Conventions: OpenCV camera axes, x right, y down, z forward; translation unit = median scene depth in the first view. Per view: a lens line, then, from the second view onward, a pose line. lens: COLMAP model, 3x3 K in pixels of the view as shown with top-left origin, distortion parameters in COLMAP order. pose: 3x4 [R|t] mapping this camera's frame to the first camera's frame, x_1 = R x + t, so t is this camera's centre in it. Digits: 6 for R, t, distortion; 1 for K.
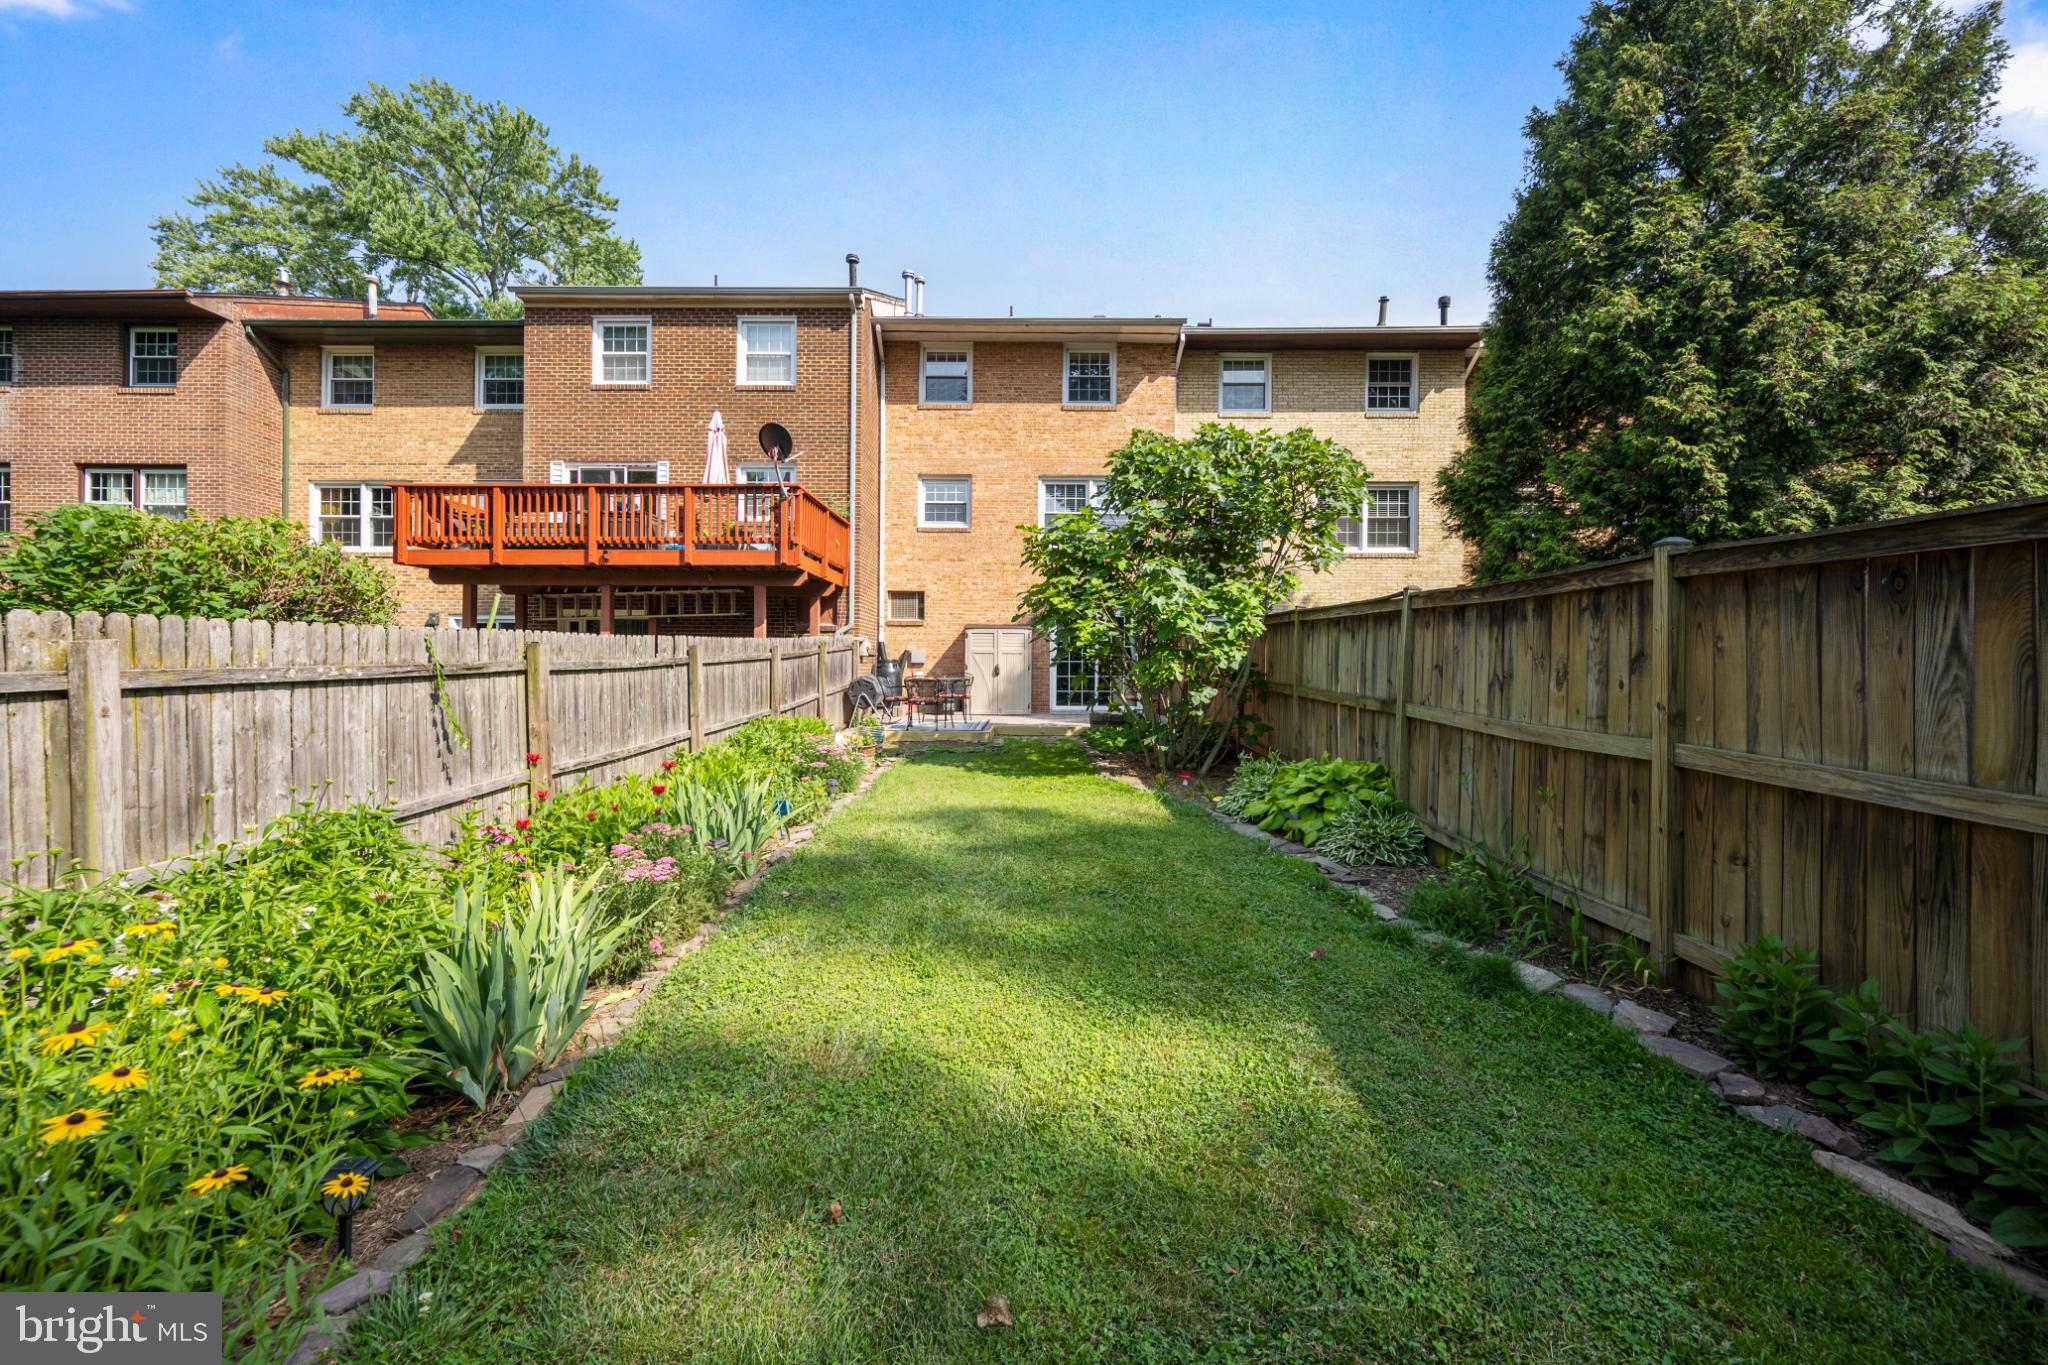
lens RADIAL K [[771.6, 0, 1025.2], [0, 771.6, 671.8], [0, 0, 1]] dist [-0.001226, -0.000038]
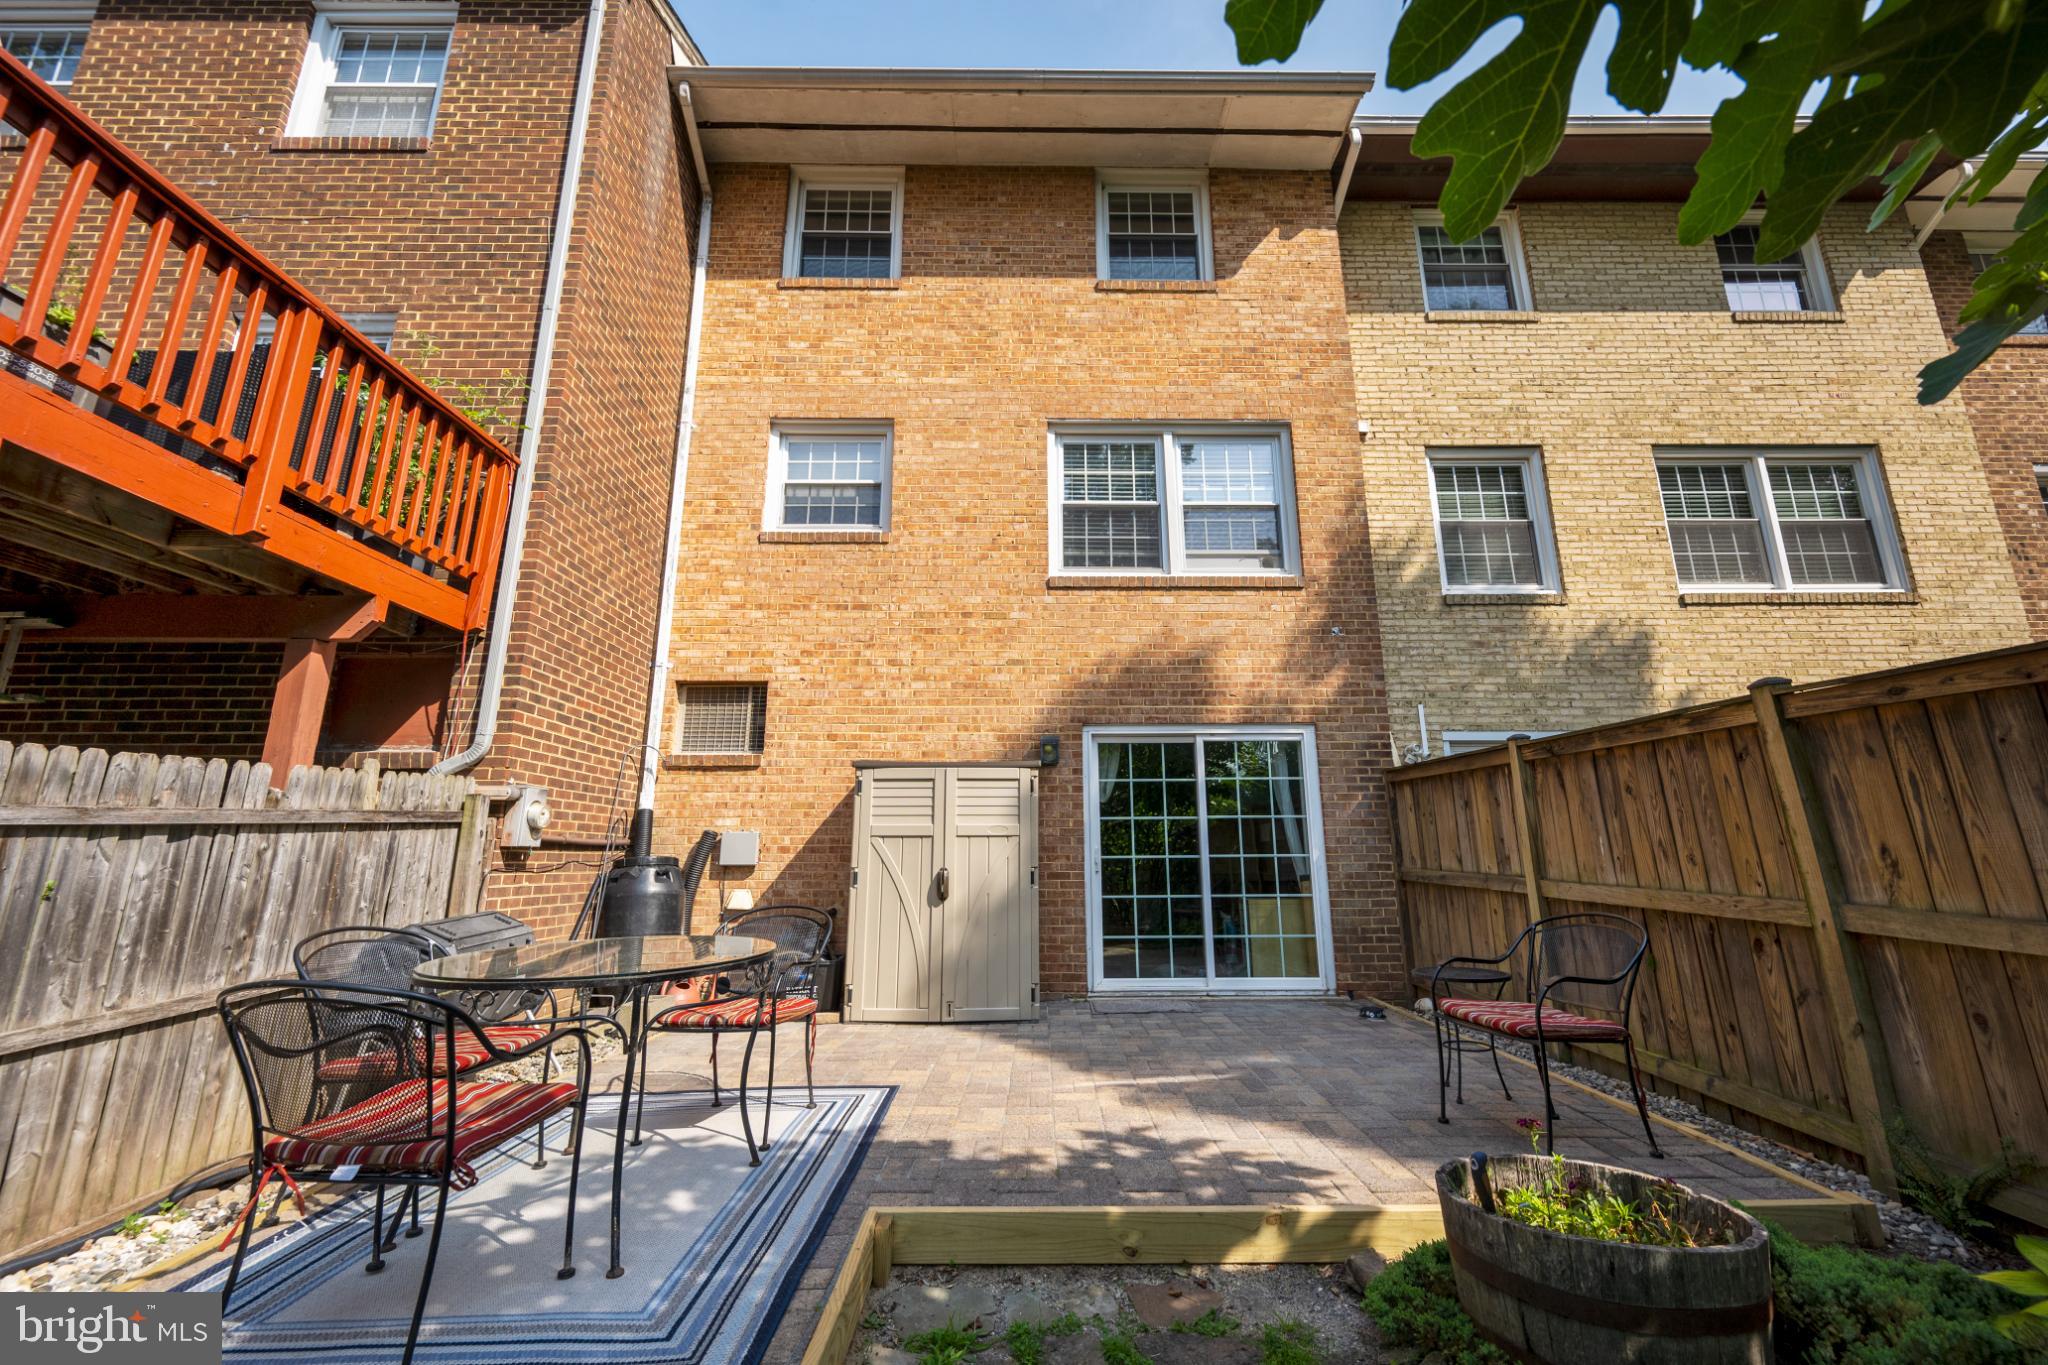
lens RADIAL K [[771.6, 0, 1032.4], [0, 771.6, 680.8], [0, 0, 1]] dist [-0.001226, -0.000038]
pose [[0.999486, -0.004651, 0.031726, -0.005684], [0.011922, 0.972393, -0.233046, -0.009701], [-0.029766, 0.233304, 0.971948, 0.609404]]
